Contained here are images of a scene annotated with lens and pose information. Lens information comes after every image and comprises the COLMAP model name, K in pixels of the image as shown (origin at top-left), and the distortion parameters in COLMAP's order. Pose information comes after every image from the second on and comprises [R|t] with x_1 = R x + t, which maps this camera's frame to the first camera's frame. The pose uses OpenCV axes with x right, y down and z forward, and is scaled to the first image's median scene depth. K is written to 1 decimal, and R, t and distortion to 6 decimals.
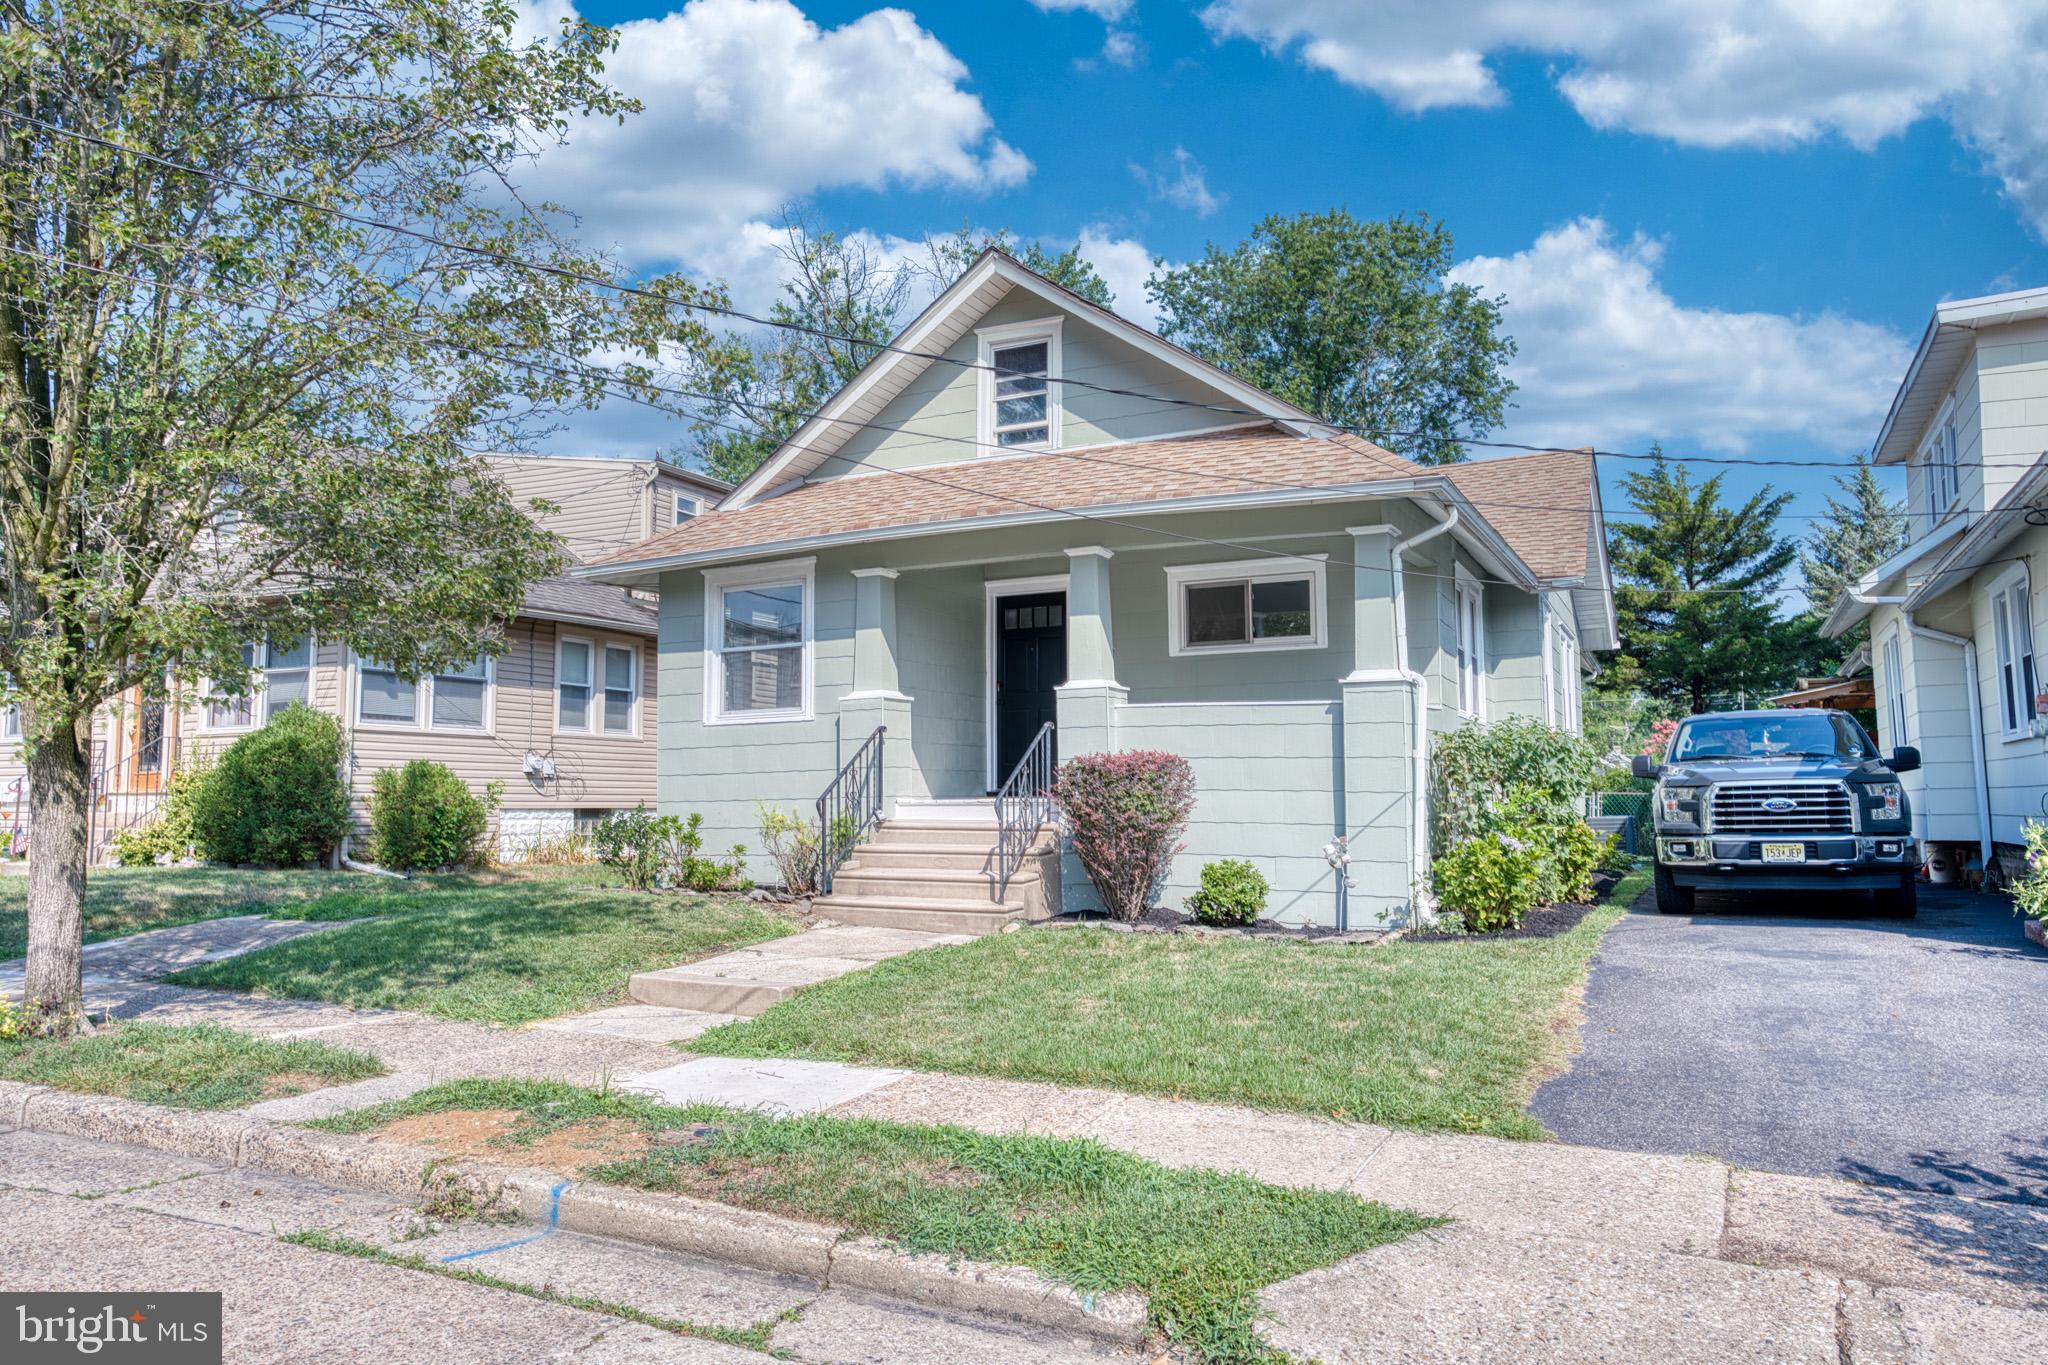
lens RADIAL K [[1394.9, 0, 1016.0], [0, 1394.9, 669.5], [0, 0, 1]] dist [0.000410, 0.002301]
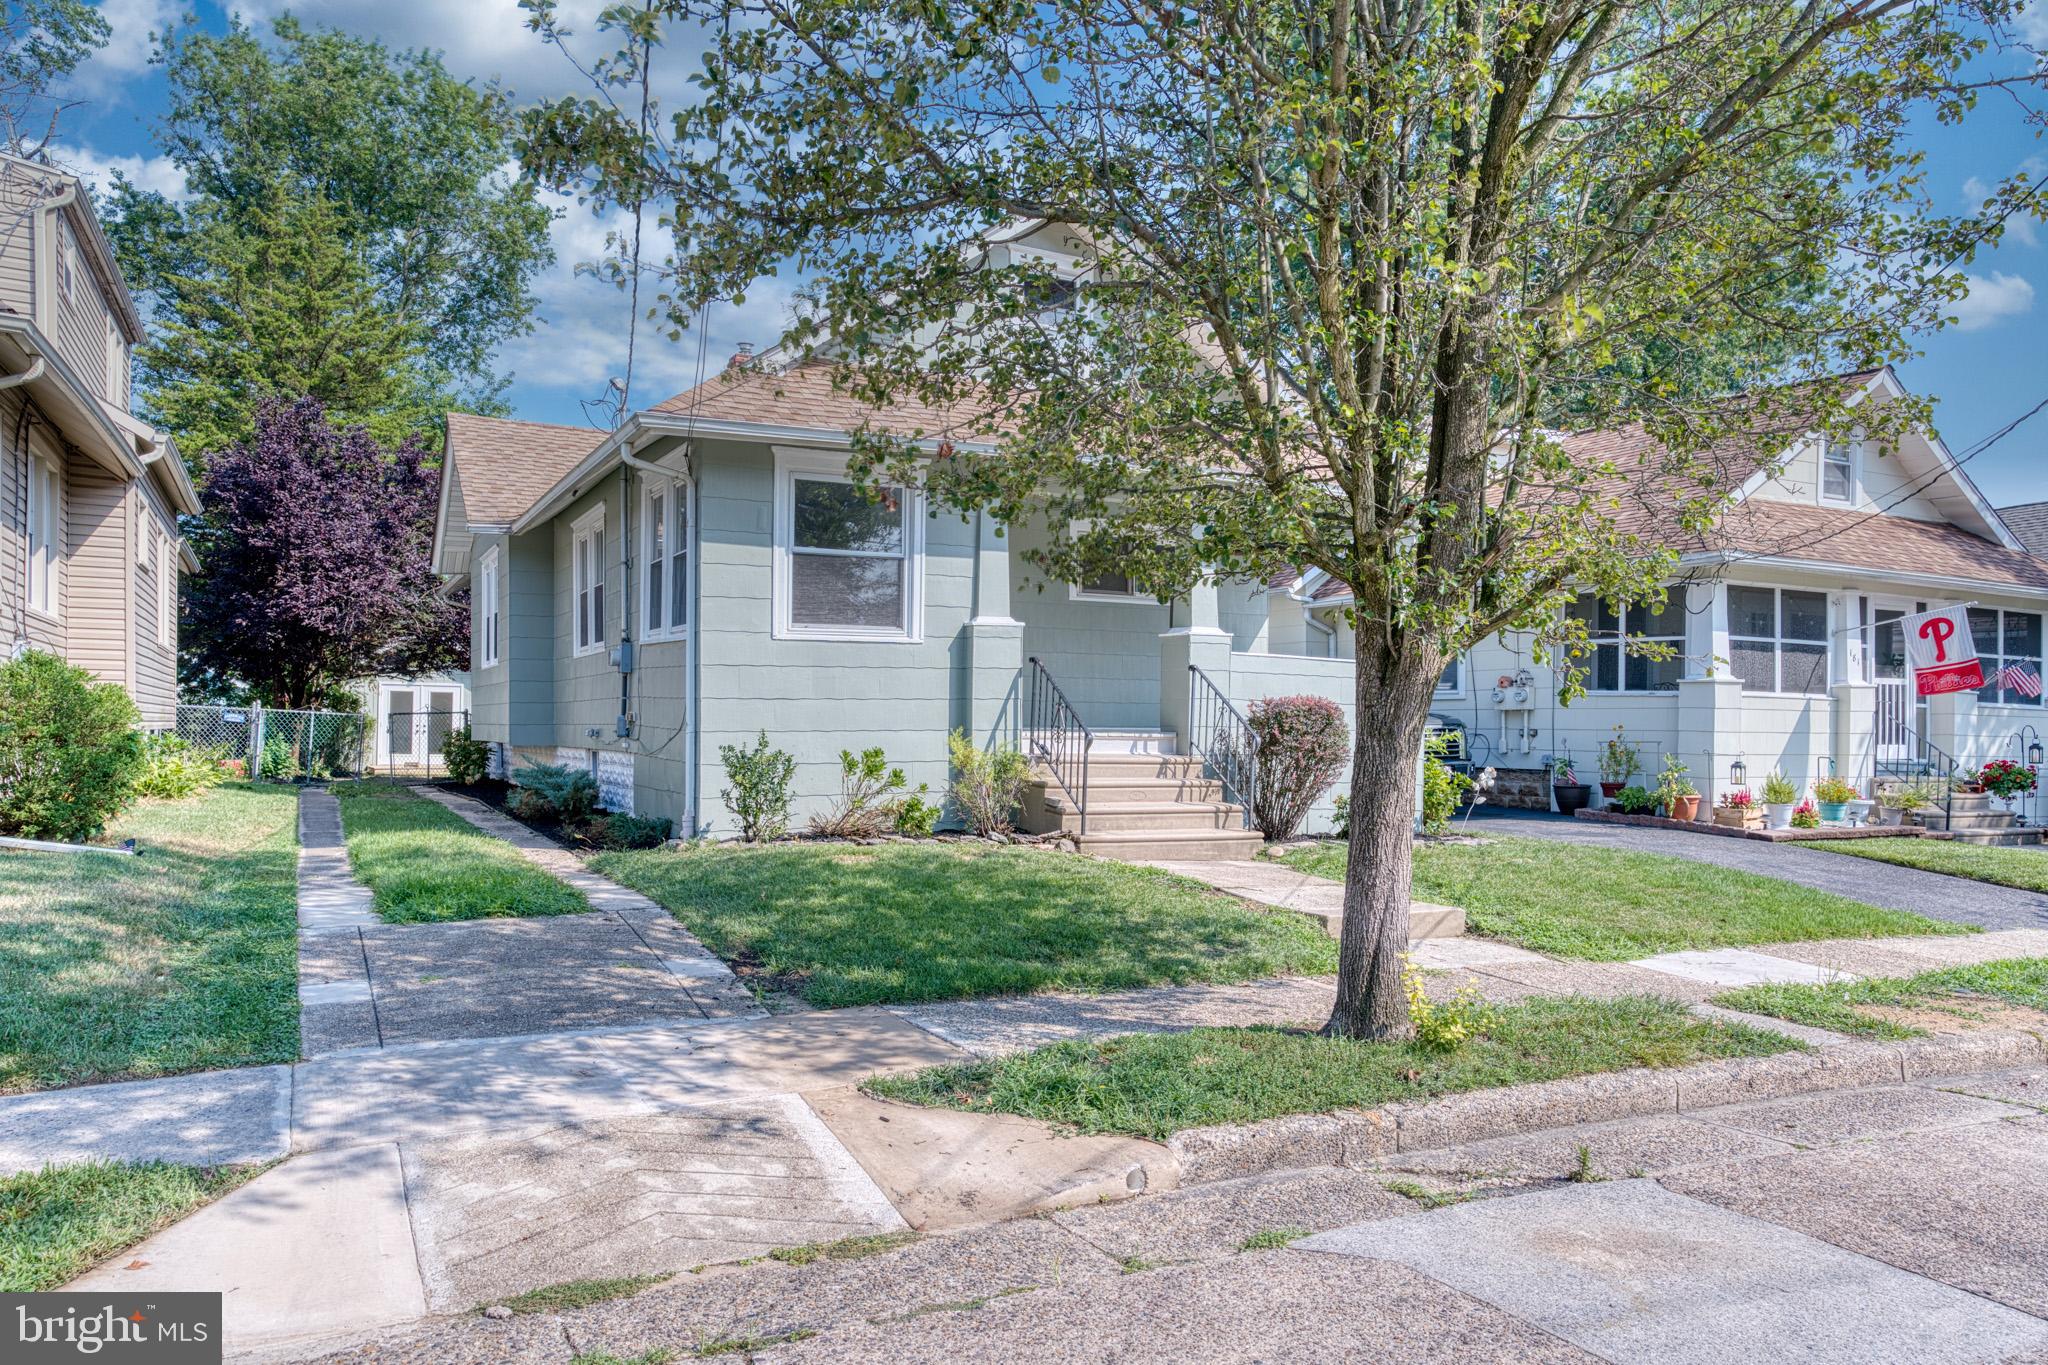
lens RADIAL K [[1394.9, 0, 1017.2], [0, 1394.9, 700.0], [0, 0, 1]] dist [0.000410, 0.002301]
pose [[0.593021, 0.026109, 0.804763, -0.802696], [-0.089502, 0.995418, 0.033658, 0.035584], [-0.800197, -0.091988, 0.592641, 0.401525]]
